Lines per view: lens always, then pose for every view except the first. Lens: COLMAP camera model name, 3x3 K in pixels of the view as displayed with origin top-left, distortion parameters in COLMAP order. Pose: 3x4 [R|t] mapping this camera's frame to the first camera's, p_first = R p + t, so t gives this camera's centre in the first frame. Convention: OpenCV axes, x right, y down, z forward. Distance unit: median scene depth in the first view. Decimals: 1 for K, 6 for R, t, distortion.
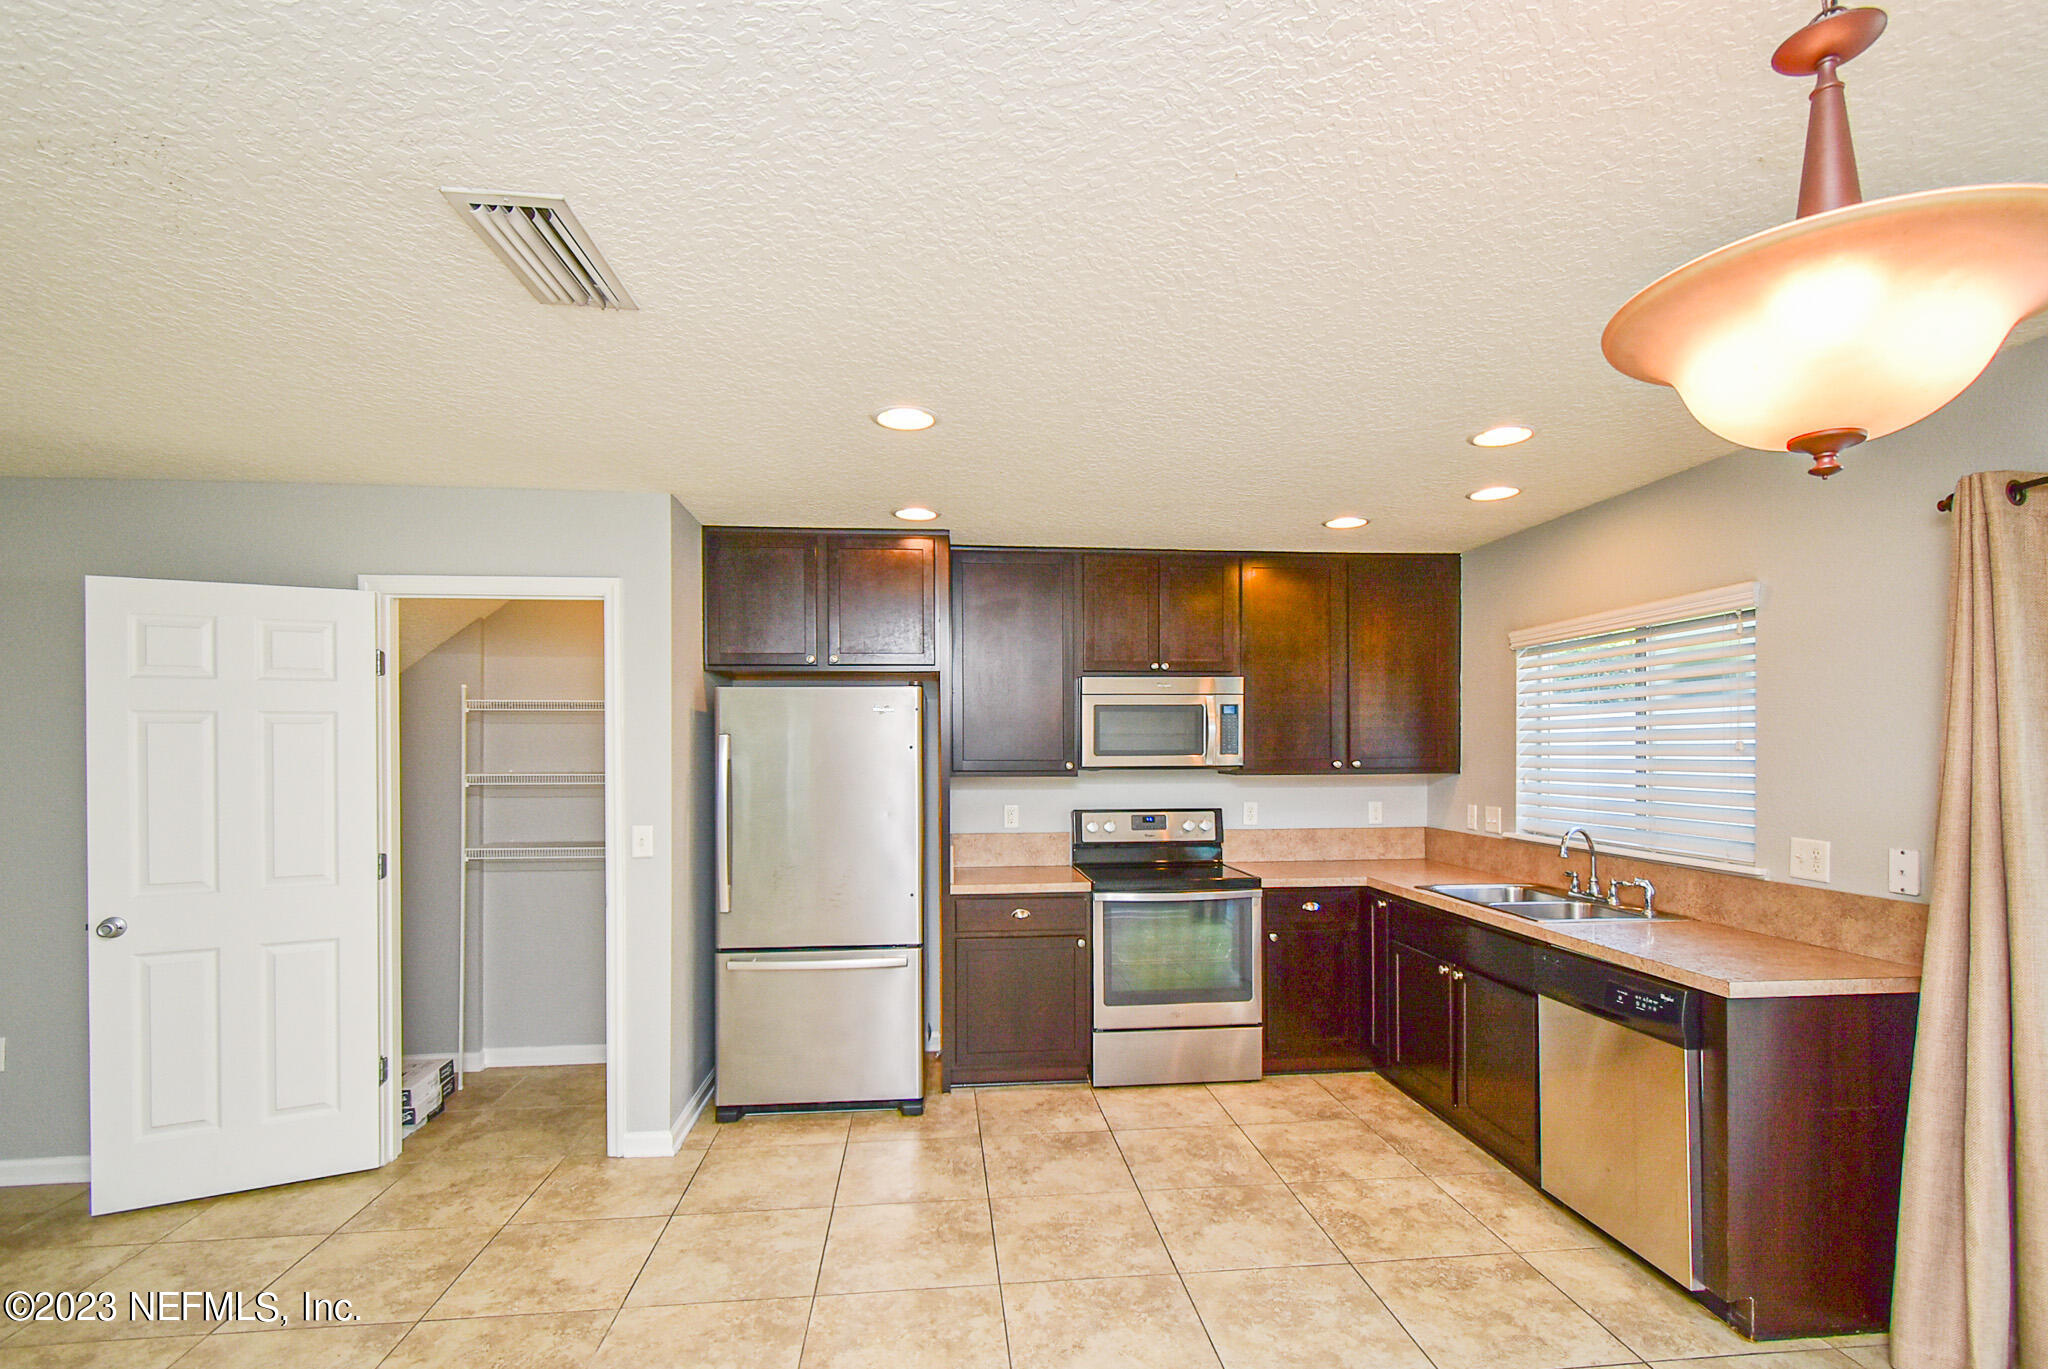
lens RADIAL K [[932.5, 0, 1036.4], [0, 932.5, 741.1], [0, 0, 1]] dist [0.001002, -0.002217]
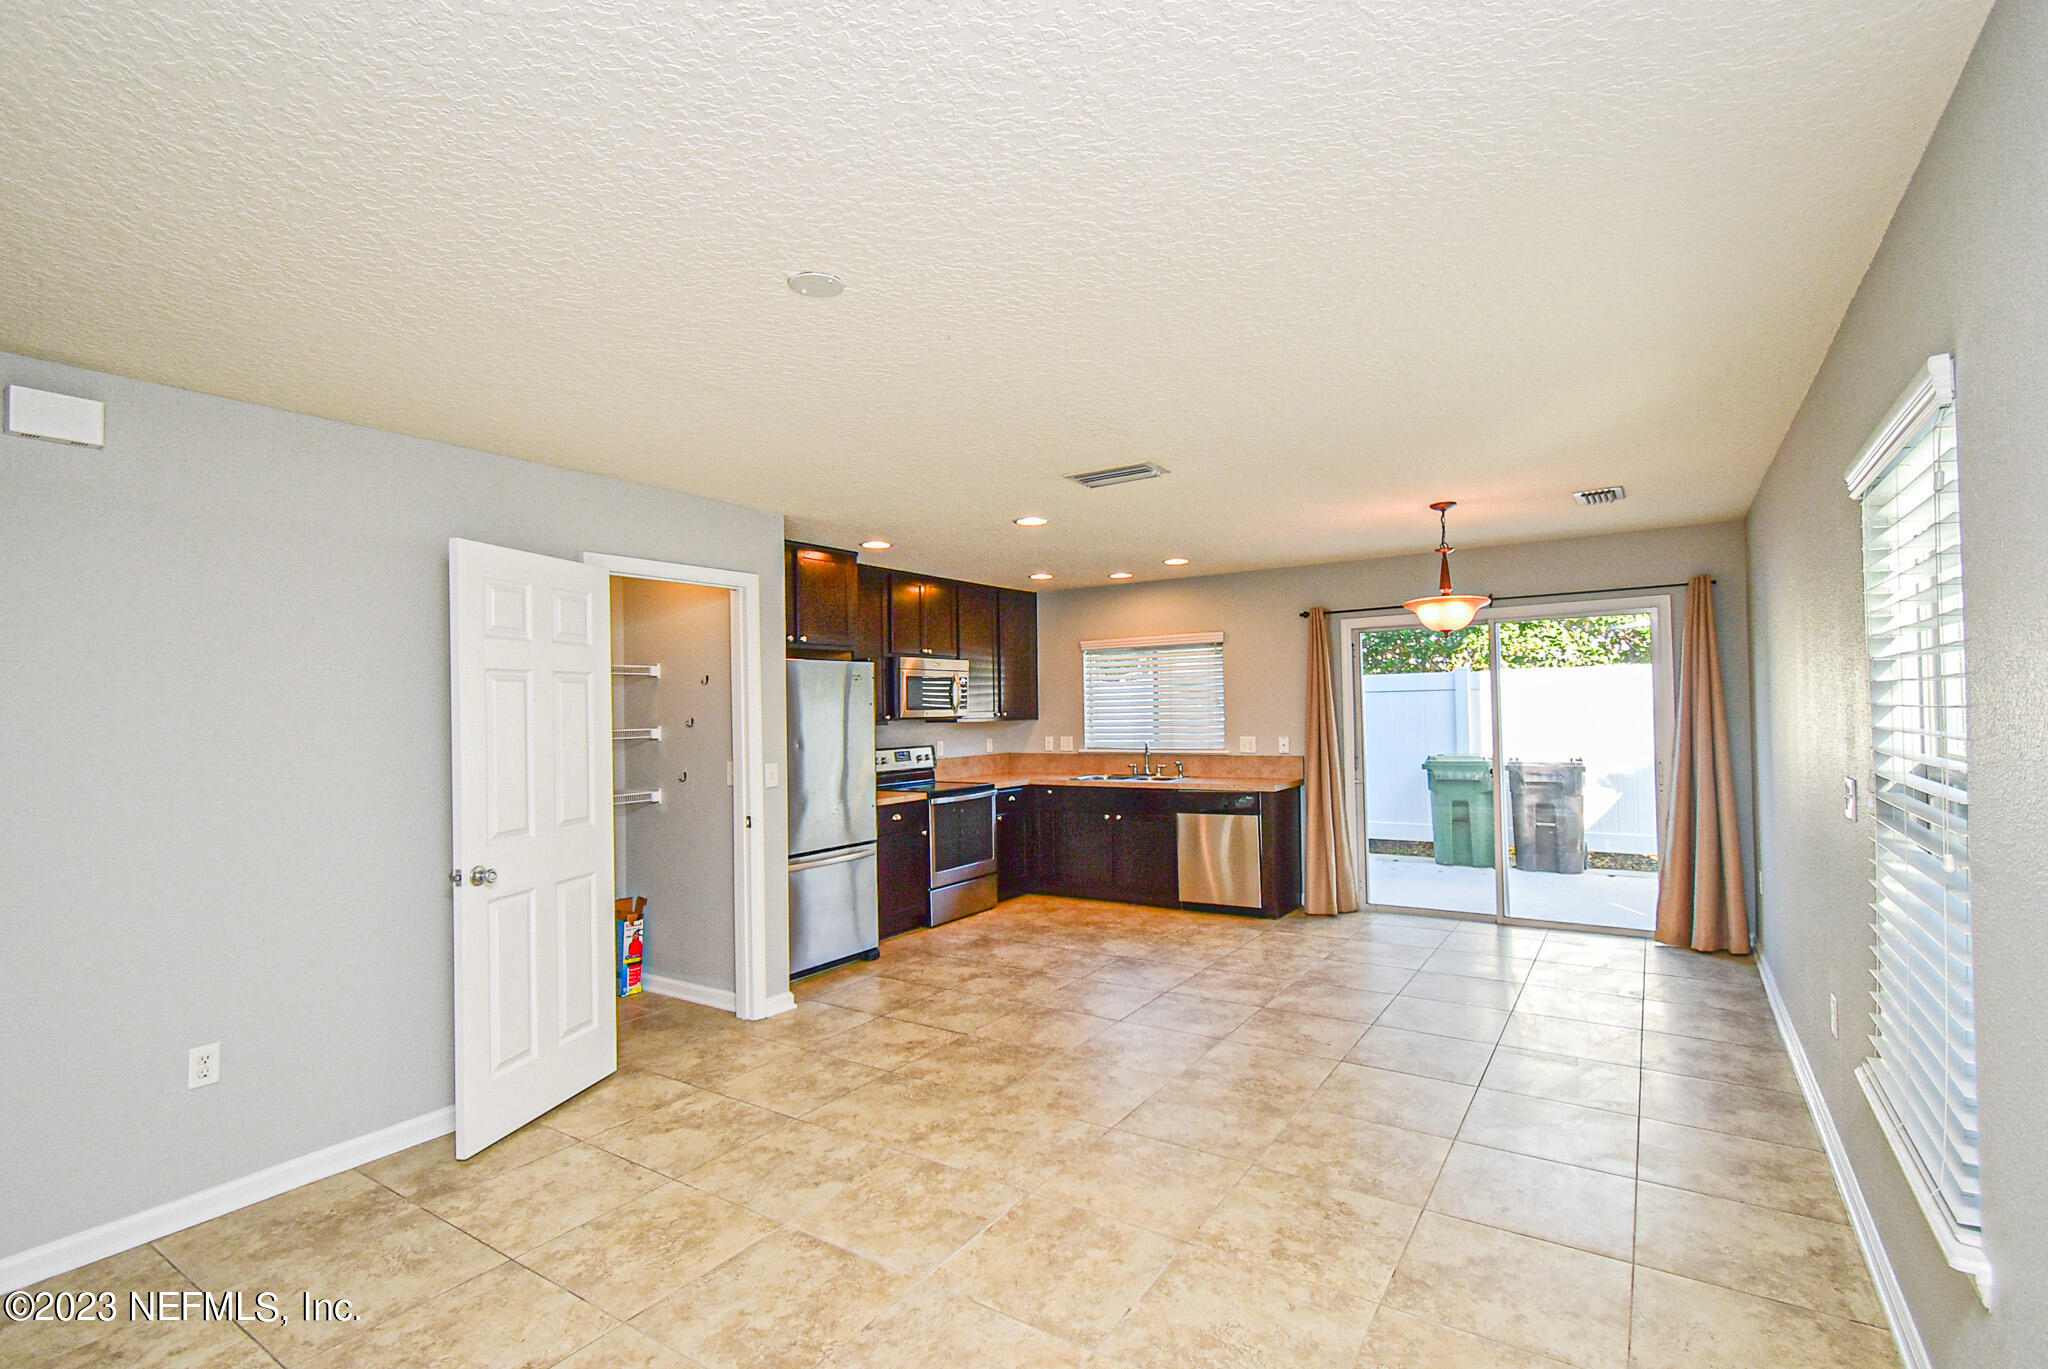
lens RADIAL K [[932.5, 0, 1031.3], [0, 932.5, 693.7], [0, 0, 1]] dist [0.001002, -0.002217]
pose [[0.636542, 0.004713, 0.771228, -1.017747], [0.009532, 0.999857, -0.013977, 0.013236], [-0.771183, 0.016248, 0.636406, -0.100854]]
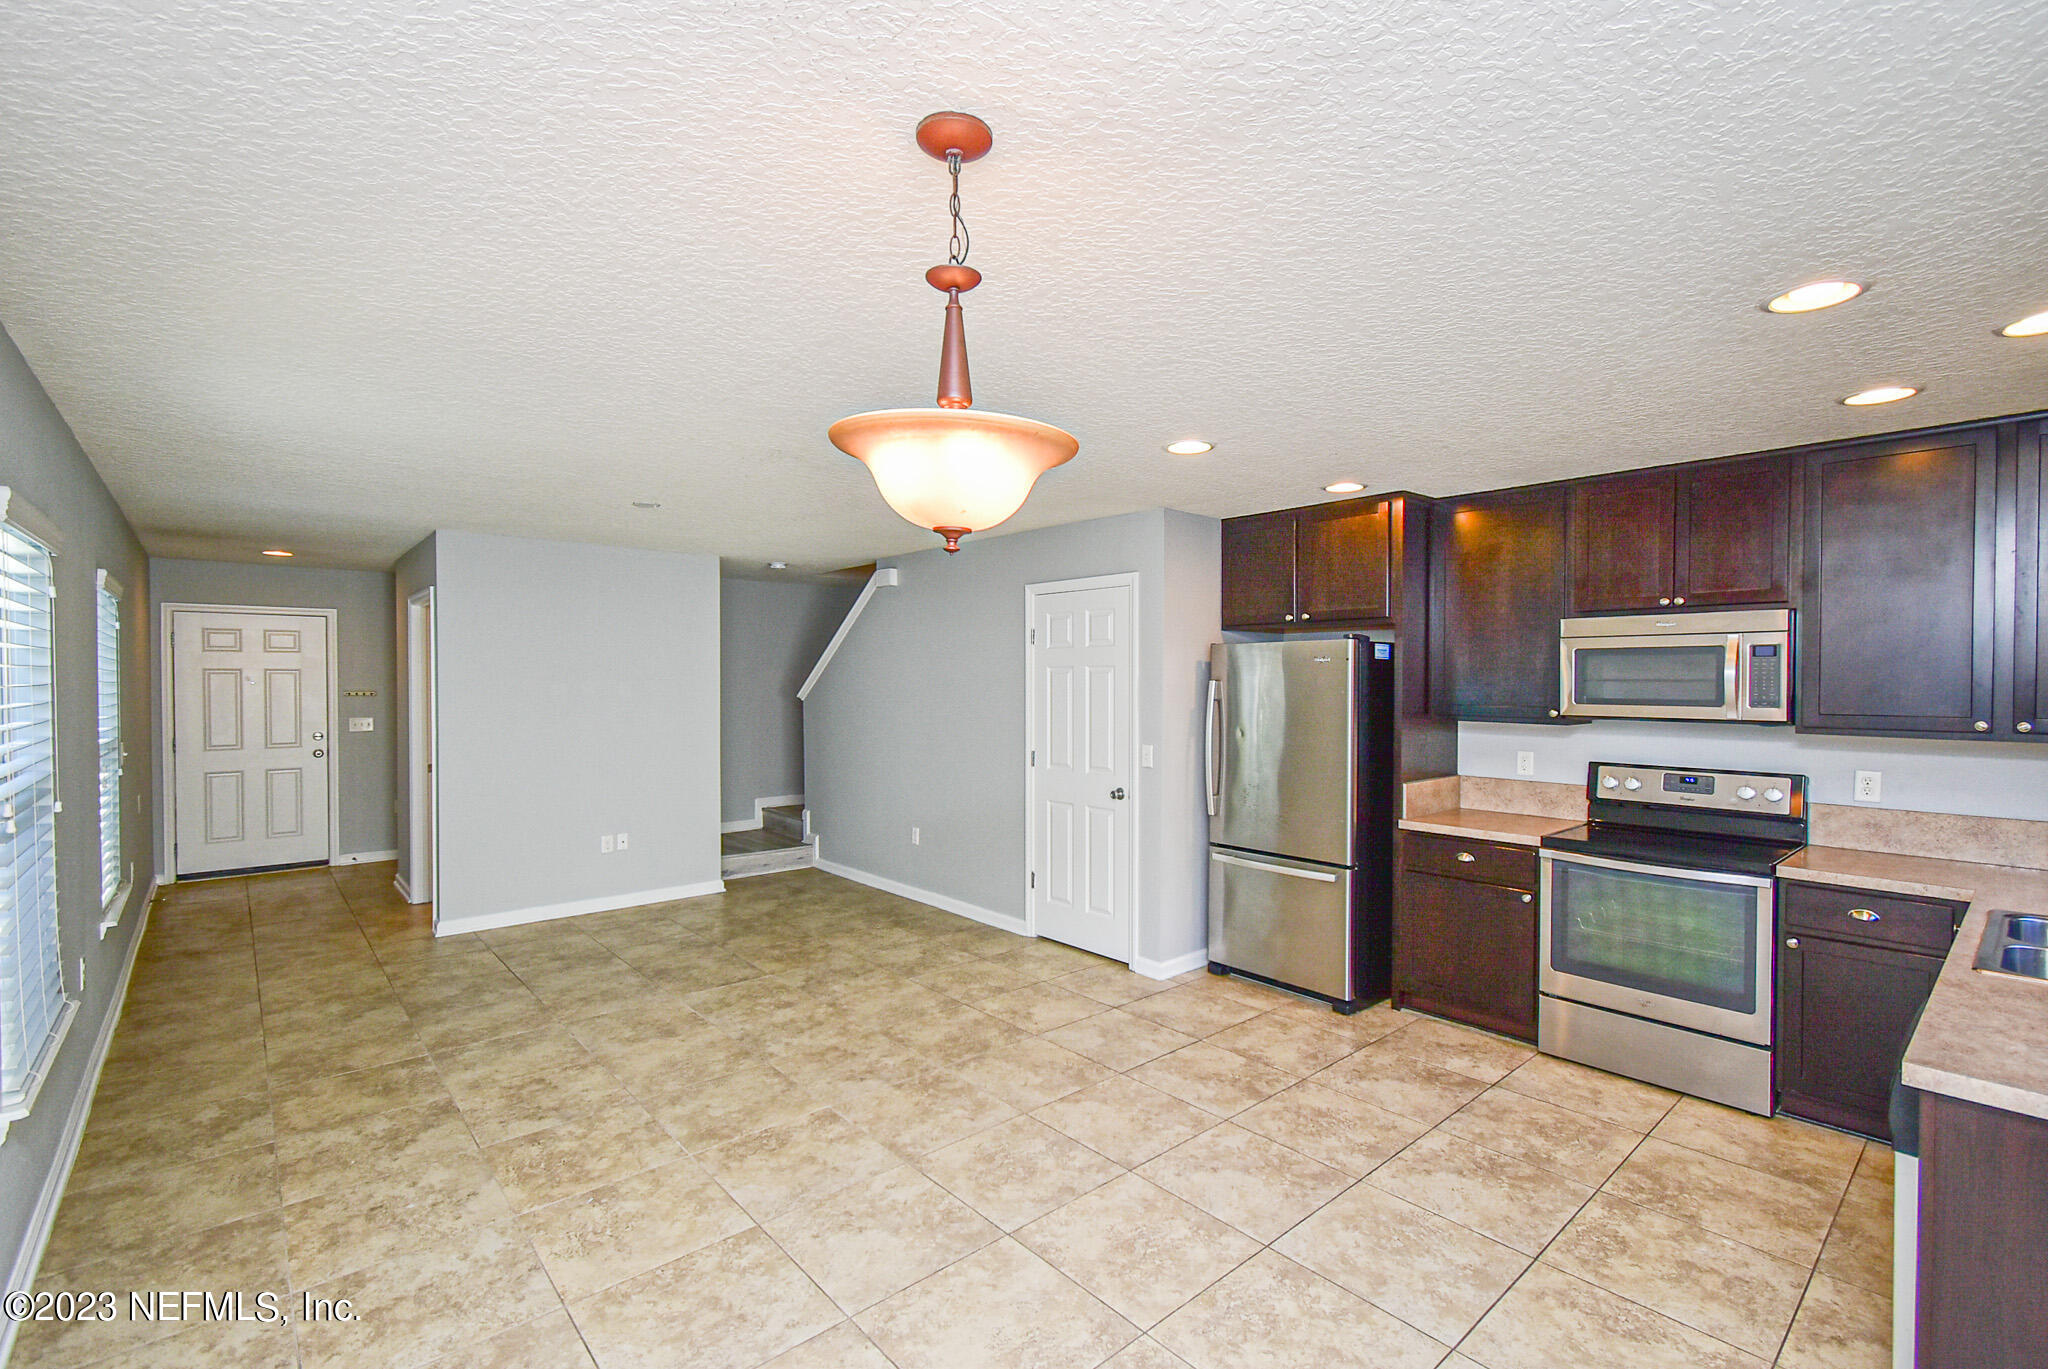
lens RADIAL K [[932.5, 0, 1054.5], [0, 932.5, 689.2], [0, 0, 1]] dist [0.001002, -0.002217]
pose [[0.588195, 0.019745, -0.808478, 0.536852], [-0.000229, 0.999706, 0.024249, -0.021945], [0.808719, -0.014078, 0.588027, 0.046767]]
